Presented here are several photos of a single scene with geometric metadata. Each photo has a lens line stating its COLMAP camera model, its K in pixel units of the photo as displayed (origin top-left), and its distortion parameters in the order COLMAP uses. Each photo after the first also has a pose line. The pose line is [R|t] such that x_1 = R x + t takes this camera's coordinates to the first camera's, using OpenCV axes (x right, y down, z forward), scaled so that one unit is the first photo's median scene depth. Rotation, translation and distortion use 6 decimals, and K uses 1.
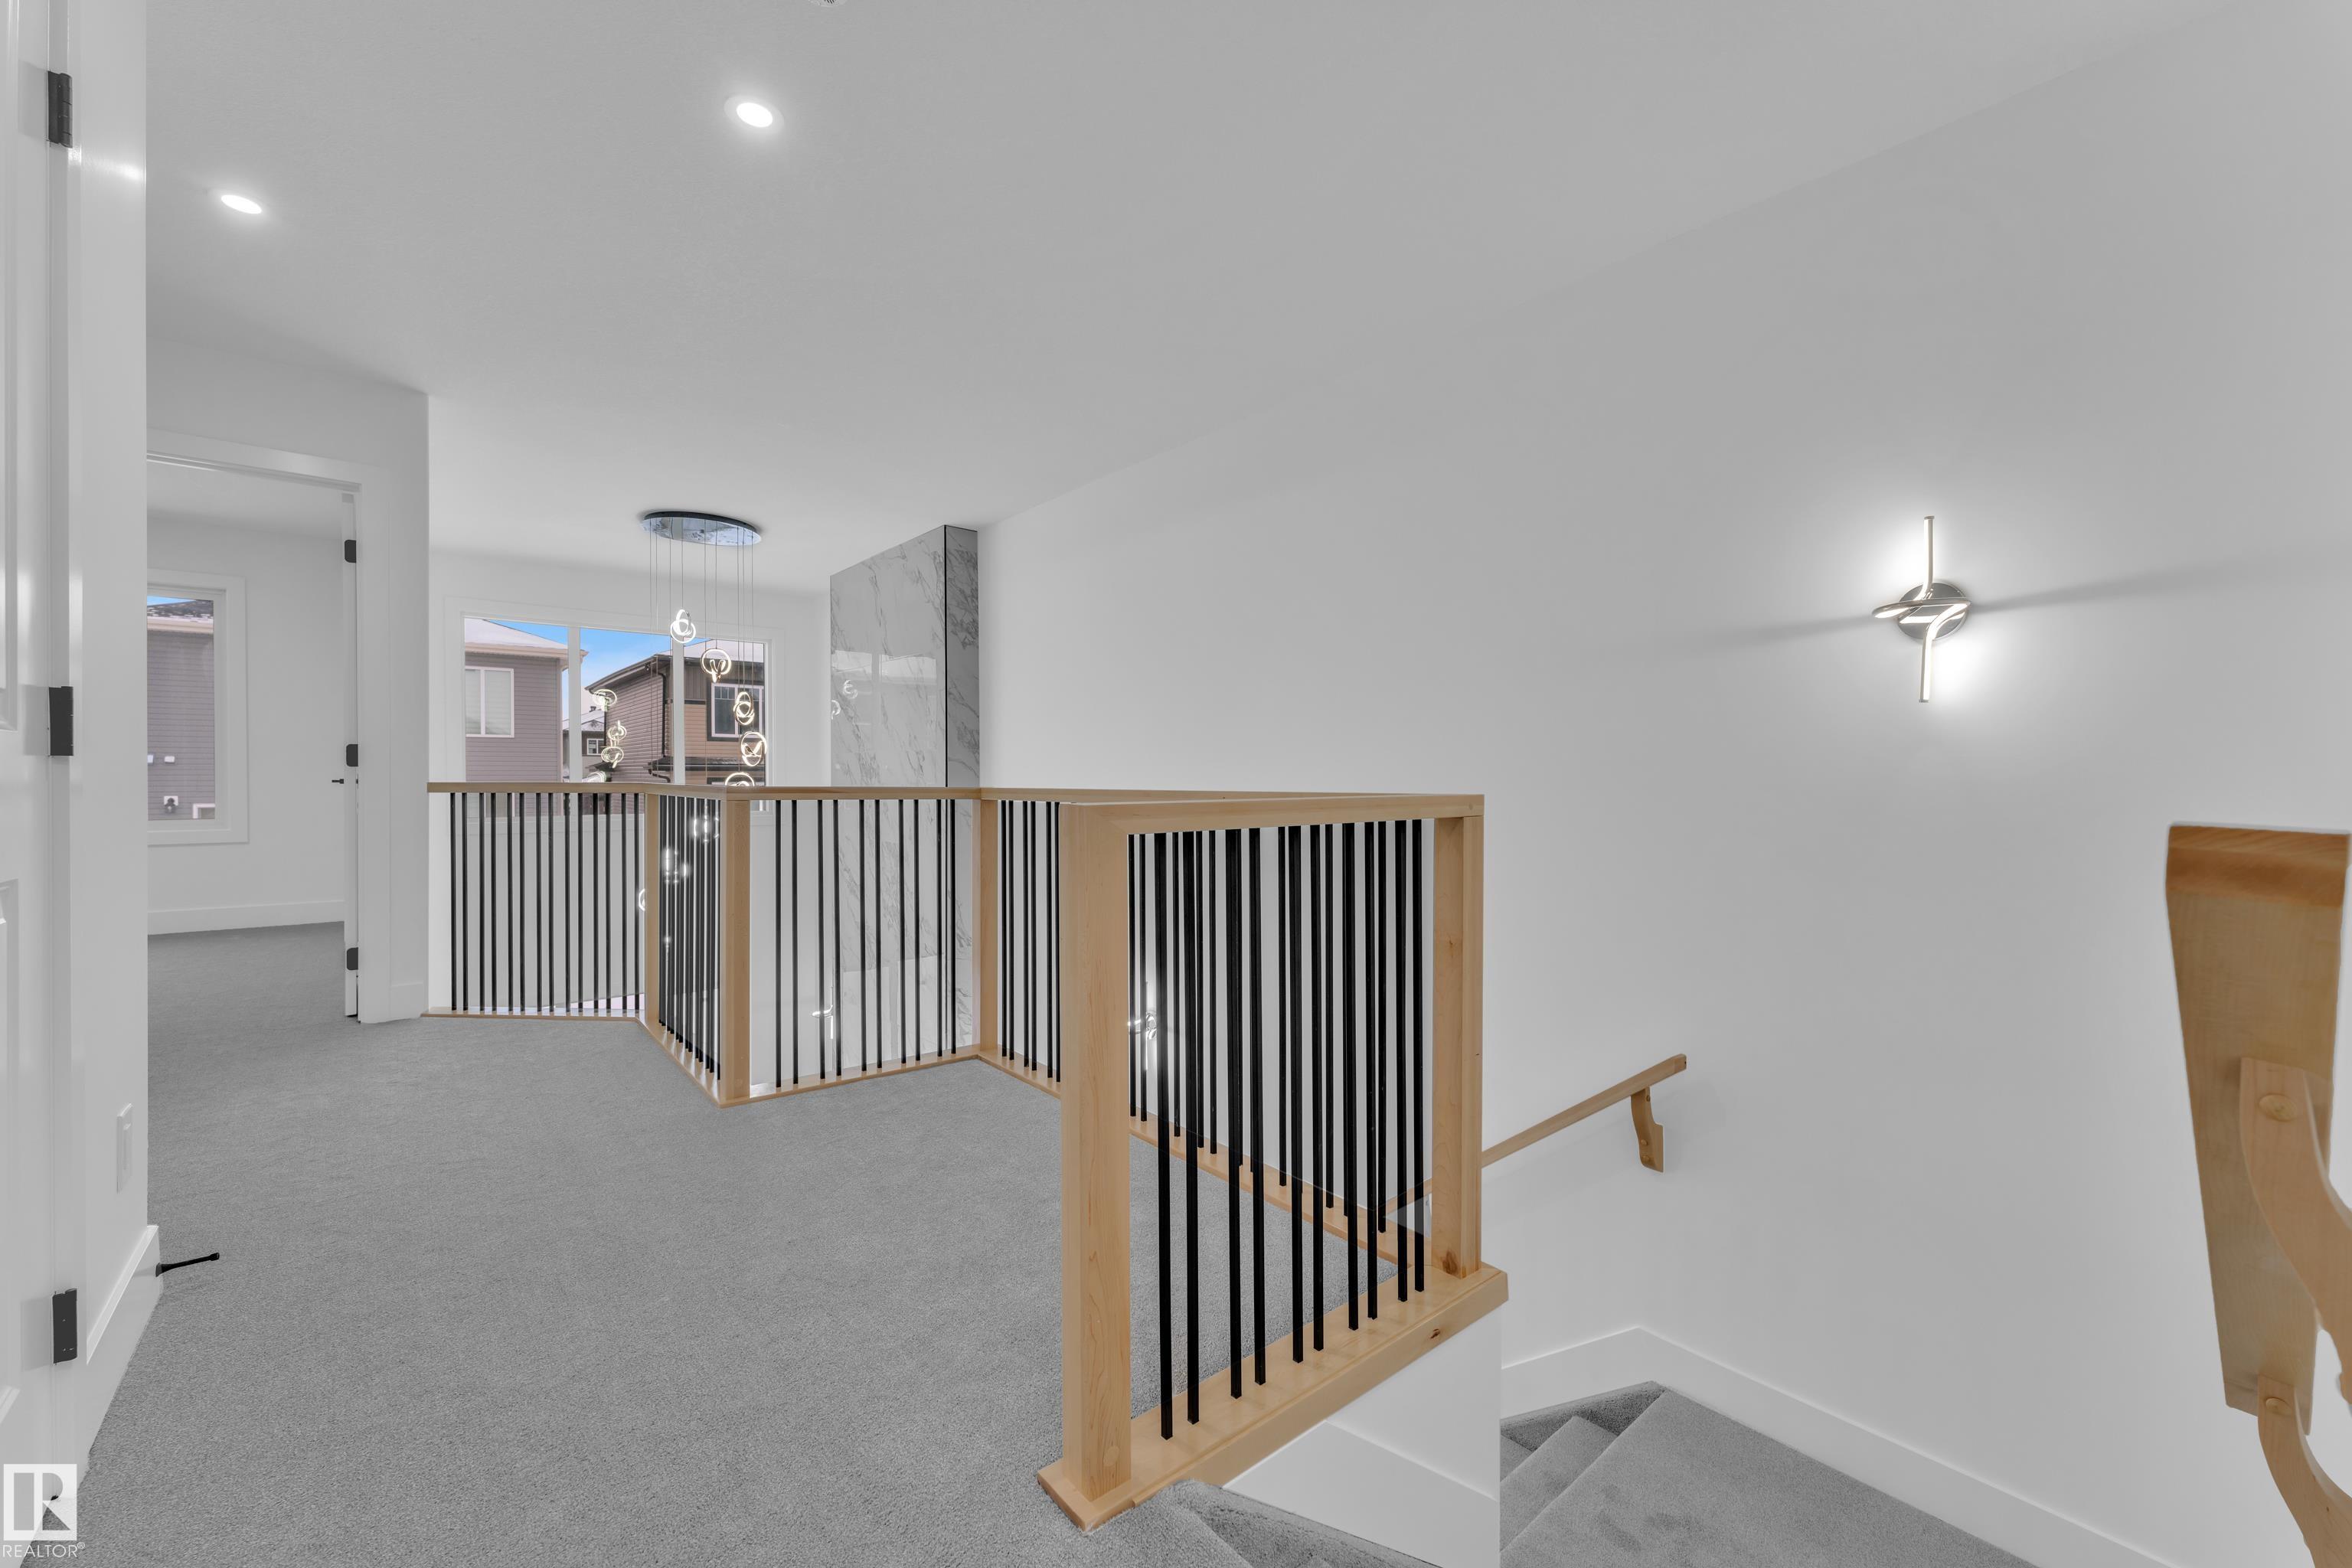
lens RADIAL K [[938.3, 0, 1173.2], [0, 938.3, 786.6], [0, 0, 1]] dist [0.001987, -0.000573]
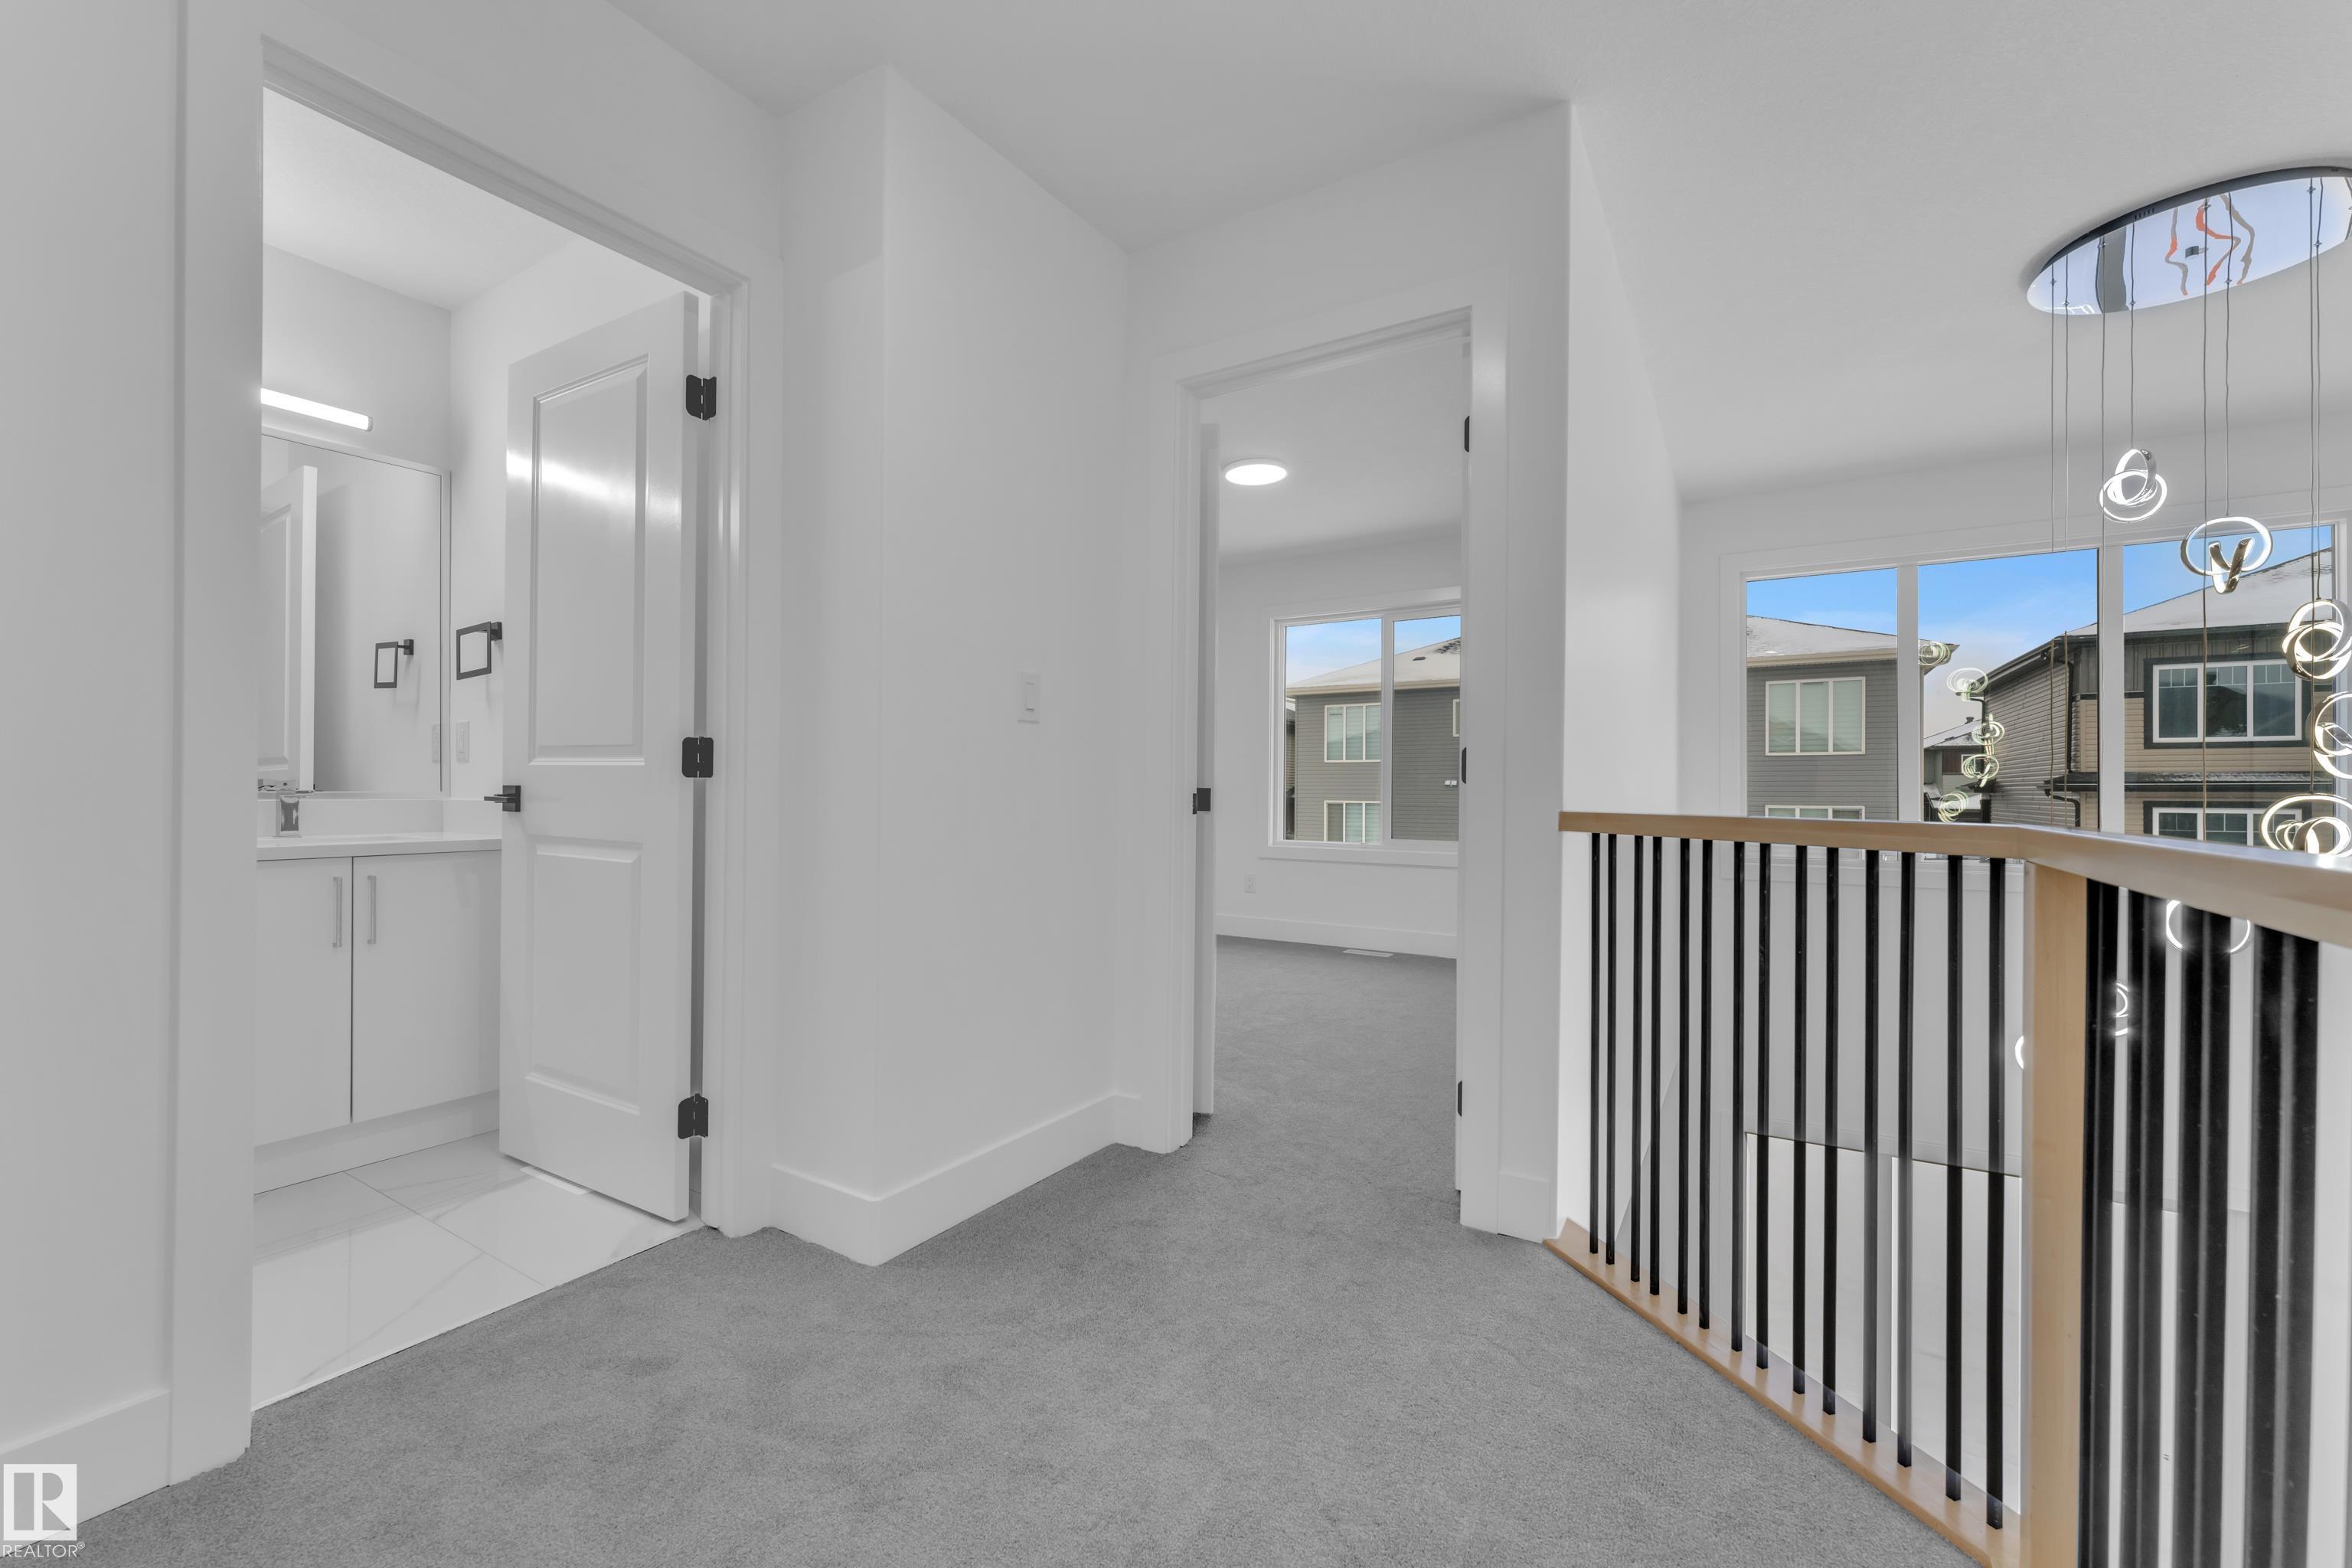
lens RADIAL K [[951.1, 0, 1169.1], [0, 951.1, 794.8], [0, 0, 1]] dist [0.001112, -0.000157]
pose [[0.312756, 0.005665, -0.949817, -0.214015], [-0.018161, 0.999835, -0.000016, -0.006726], [0.949660, 0.017254, 0.312807, 0.386486]]
